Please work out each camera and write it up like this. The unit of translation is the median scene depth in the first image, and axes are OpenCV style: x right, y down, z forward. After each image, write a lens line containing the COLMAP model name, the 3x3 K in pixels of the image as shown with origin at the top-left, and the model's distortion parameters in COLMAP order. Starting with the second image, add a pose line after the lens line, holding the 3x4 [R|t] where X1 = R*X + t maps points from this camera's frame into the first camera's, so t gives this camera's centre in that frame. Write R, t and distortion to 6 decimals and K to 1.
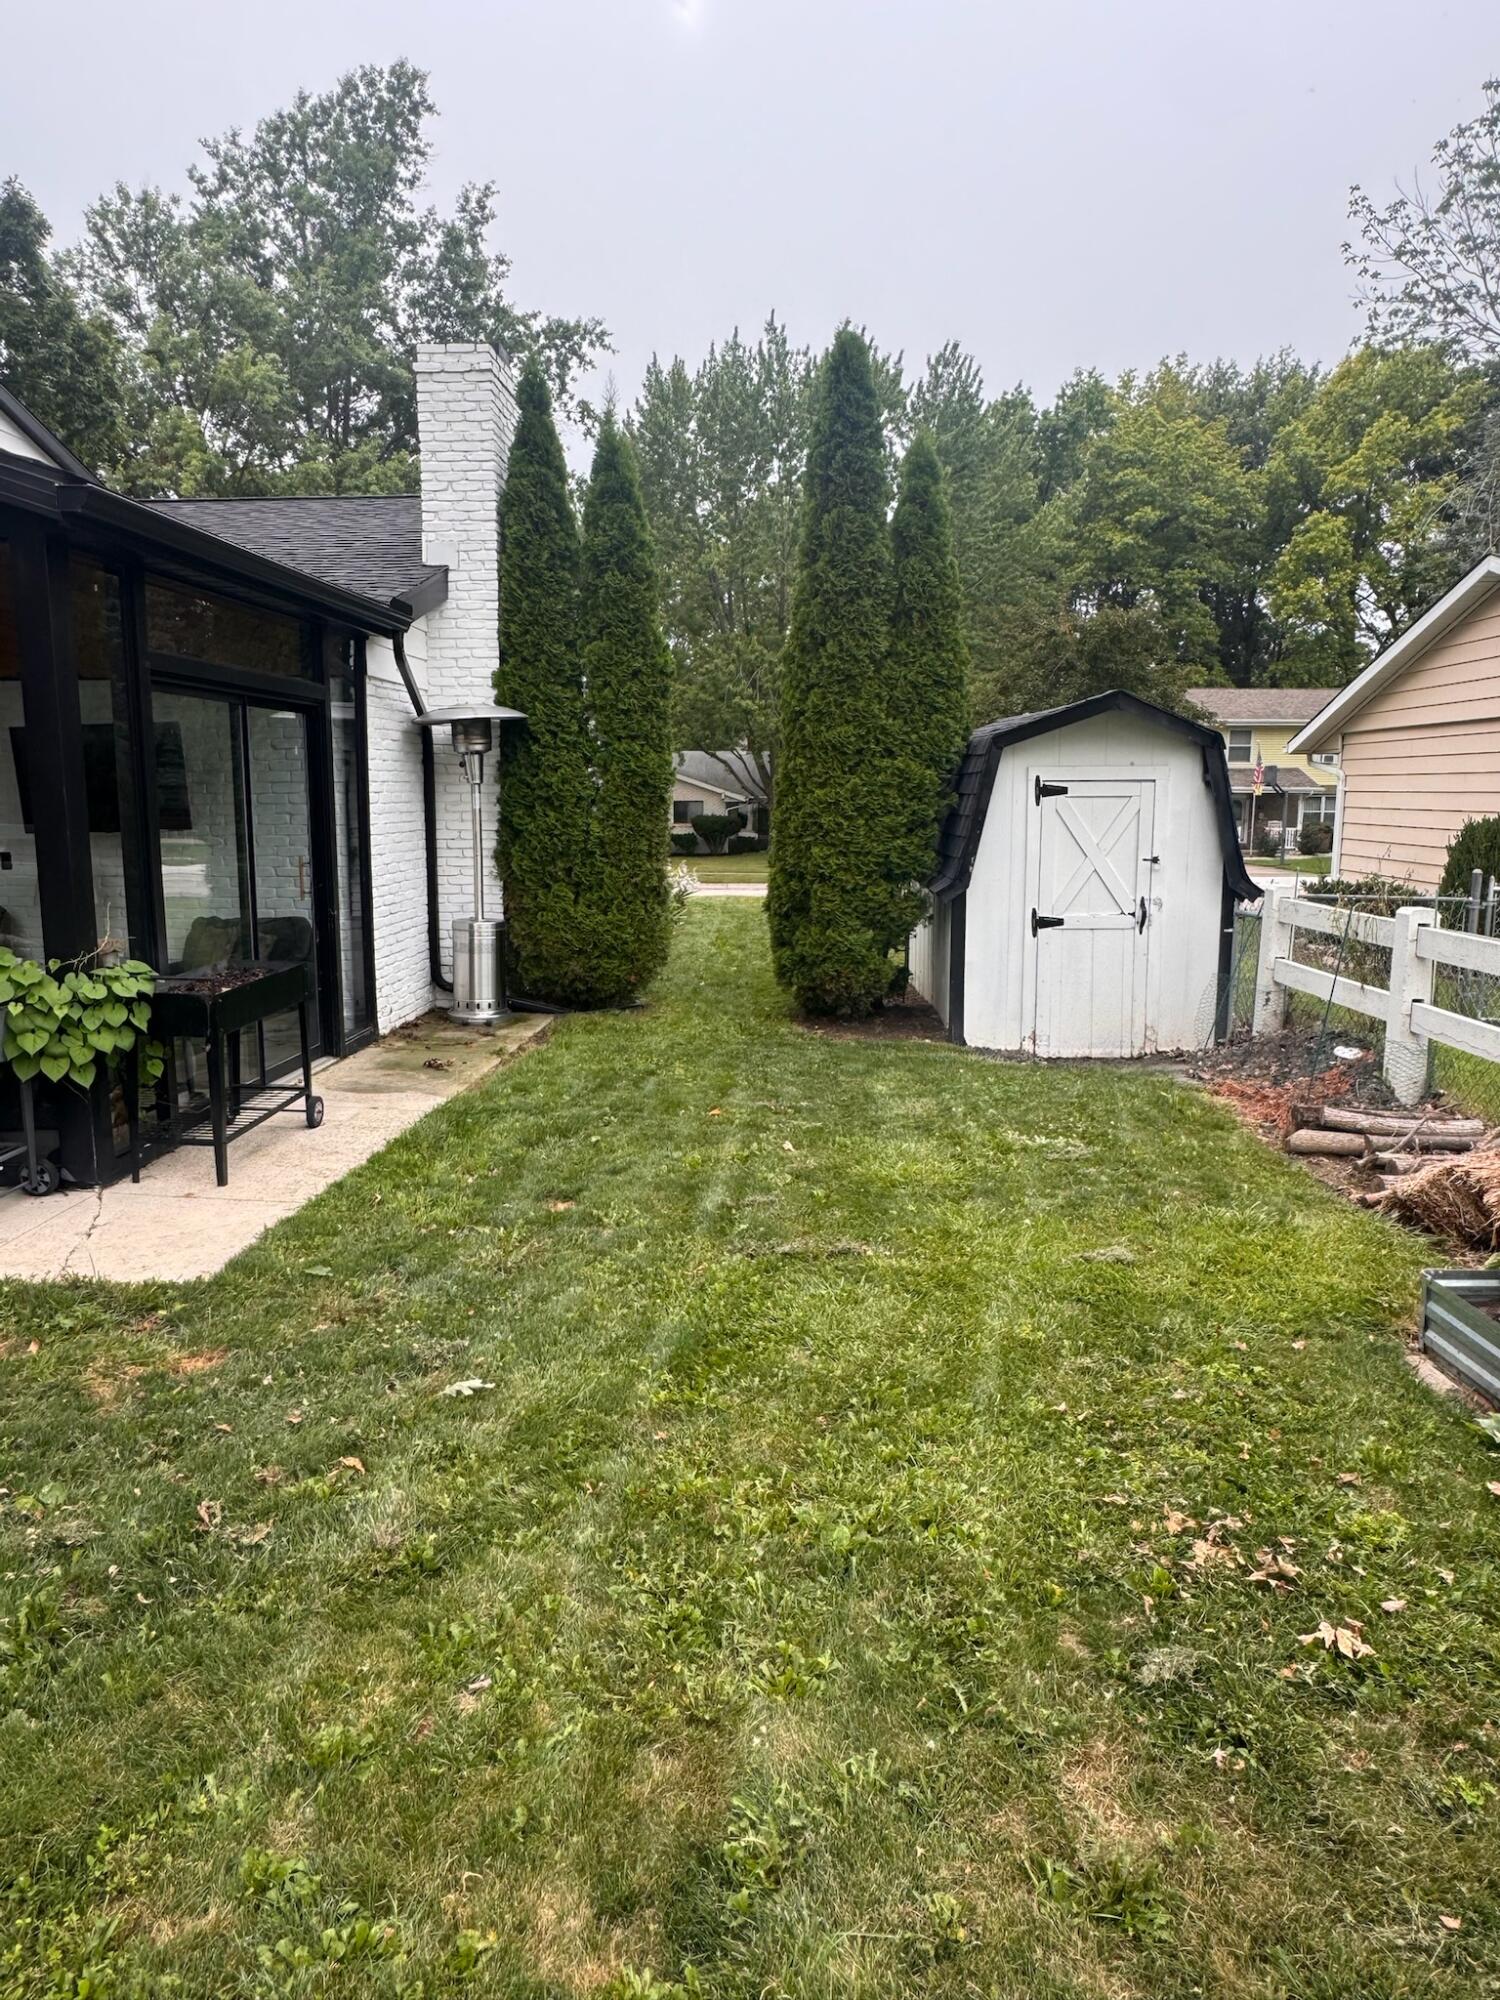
lens RADIAL K [[1293.0, 0, 750.0], [0, 1293.0, 1000.0], [0, 0, 1]] dist [-0.007386, -0.003256]
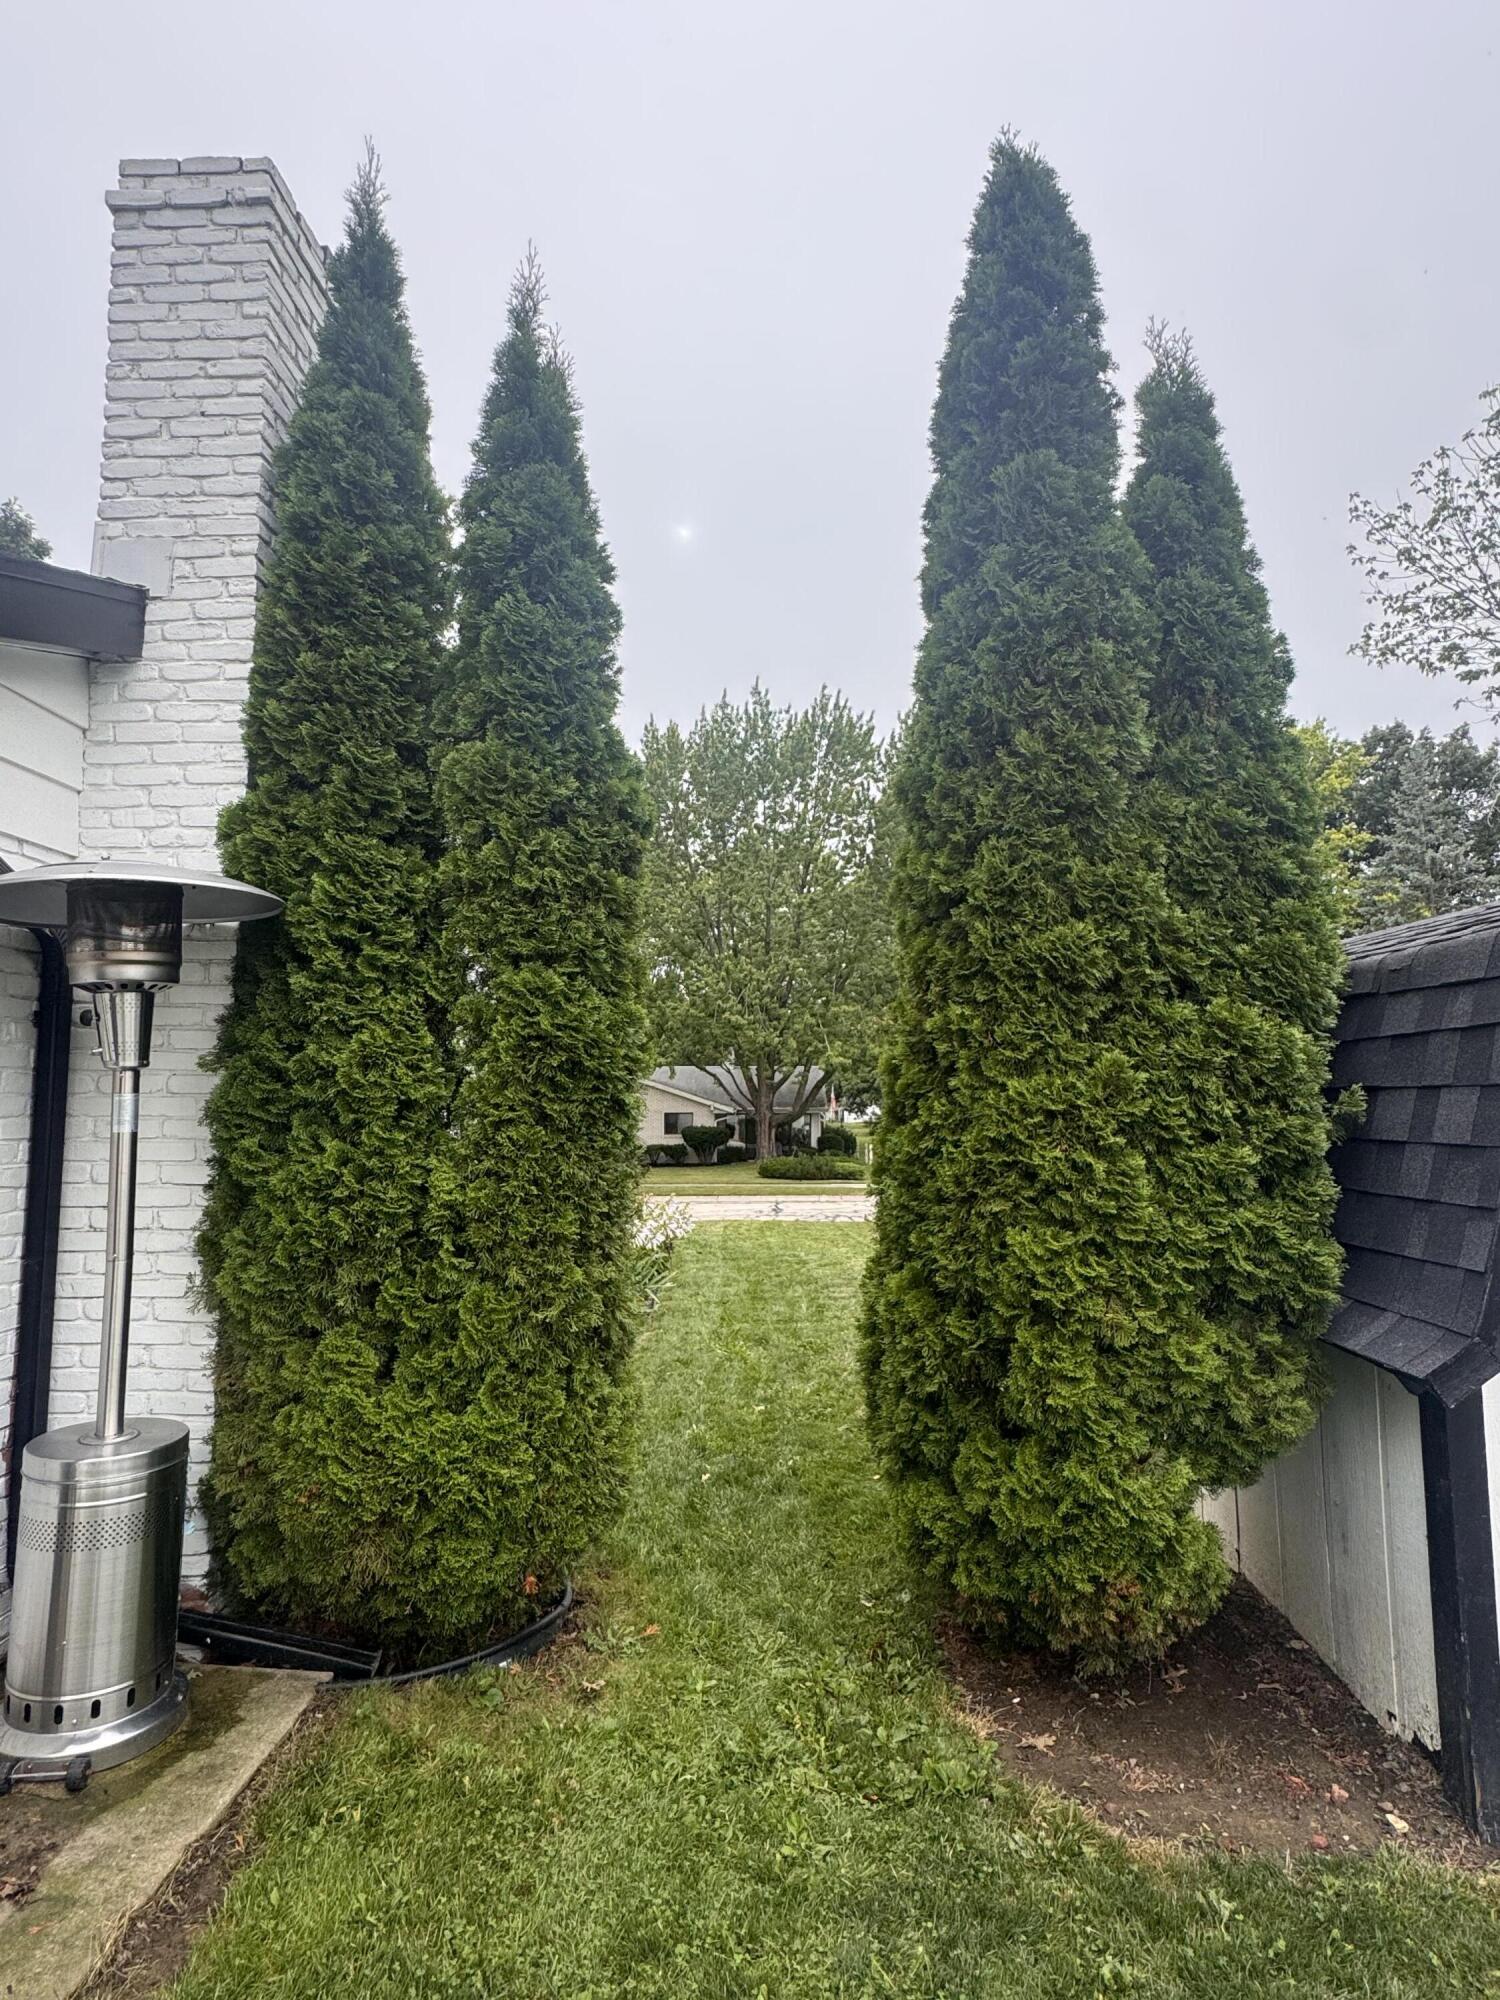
lens RADIAL K [[1105.3, 0, 750.0], [0, 1105.3, 1000.0], [0, 0, 1]] dist [-0.002477, -0.000812]
pose [[0.999836, -0.004261, 0.017598, -0.013358], [0.008550, 0.967840, -0.251423, -0.041162], [-0.015961, 0.251532, 0.967717, 0.269571]]
